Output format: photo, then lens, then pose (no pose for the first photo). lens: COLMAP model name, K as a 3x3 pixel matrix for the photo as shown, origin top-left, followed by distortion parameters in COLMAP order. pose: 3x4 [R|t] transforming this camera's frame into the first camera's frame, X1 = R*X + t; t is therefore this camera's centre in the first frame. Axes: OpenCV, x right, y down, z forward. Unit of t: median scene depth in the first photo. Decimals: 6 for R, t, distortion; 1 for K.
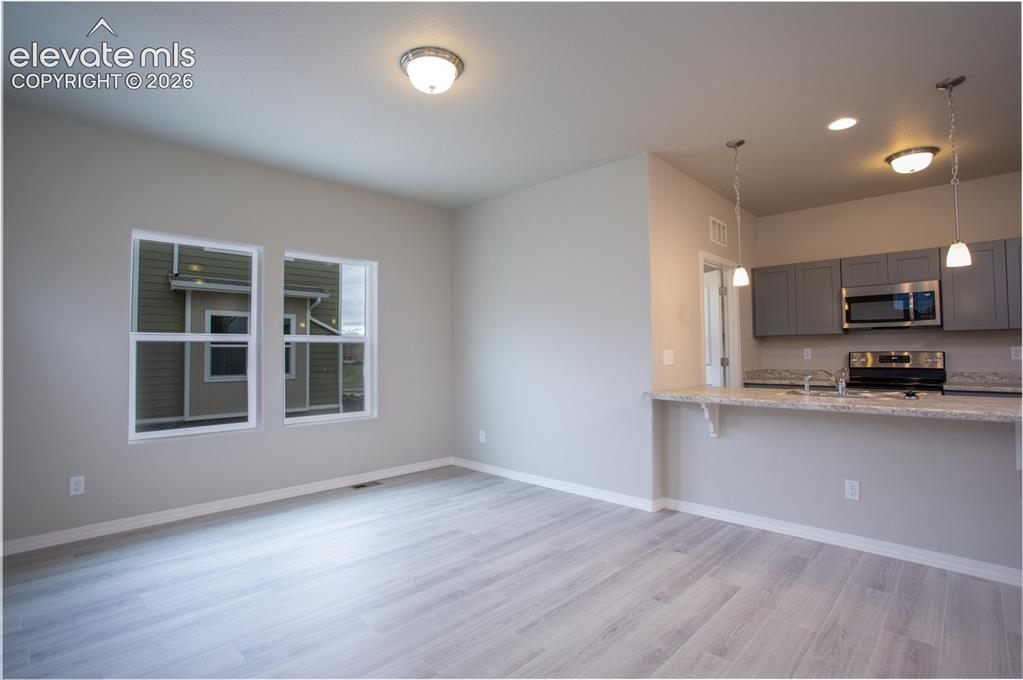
lens RADIAL K [[494.9, 0, 507.4], [0, 494.9, 338.7], [0, 0, 1]] dist [-0.038915, 0.001072]
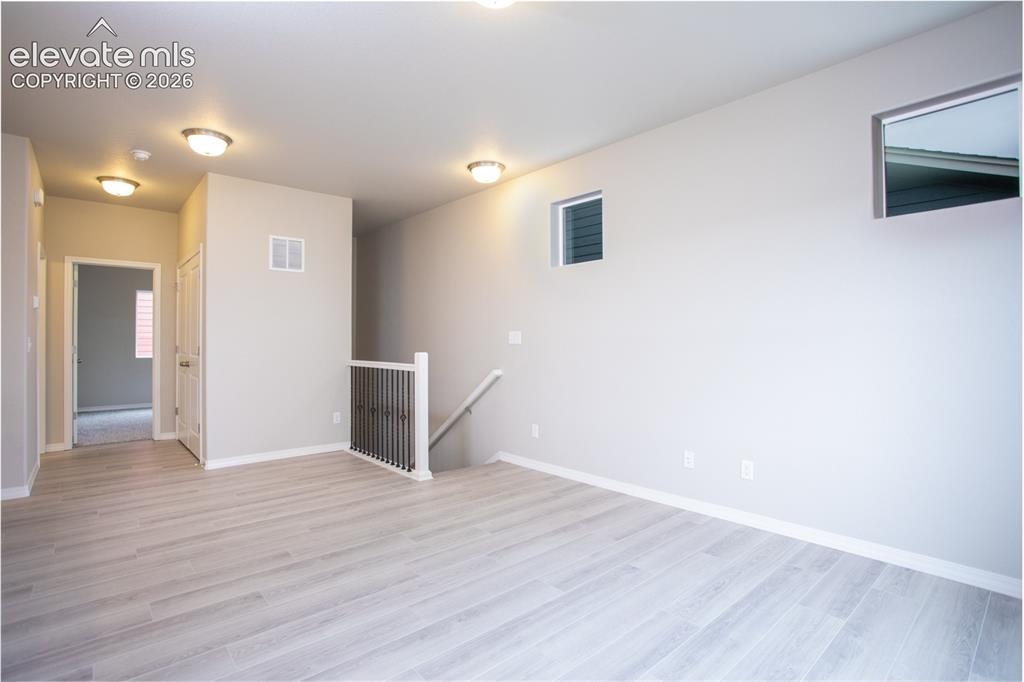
lens RADIAL K [[495.4, 0, 507.9], [0, 495.4, 339.7], [0, 0, 1]] dist [-0.038915, 0.001072]
pose [[-0.997279, 0.011151, 0.072866, -0.226993], [0.008779, 0.999424, -0.032792, 0.061942], [-0.073190, -0.032064, -0.996802, 1.739672]]
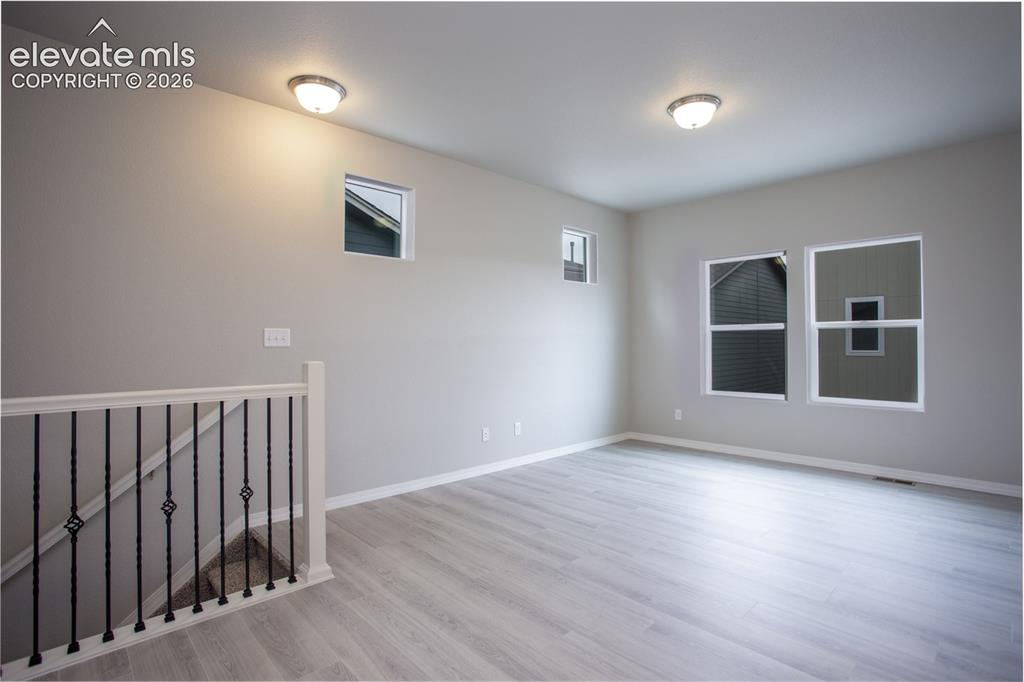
lens RADIAL K [[495.4, 0, 507.9], [0, 495.4, 339.7], [0, 0, 1]] dist [-0.038915, 0.001072]
pose [[-0.040313, -0.001170, -0.999186, 1.090977], [0.031333, 0.999506, -0.002434, 0.022667], [0.998696, -0.031405, -0.040257, 0.549376]]
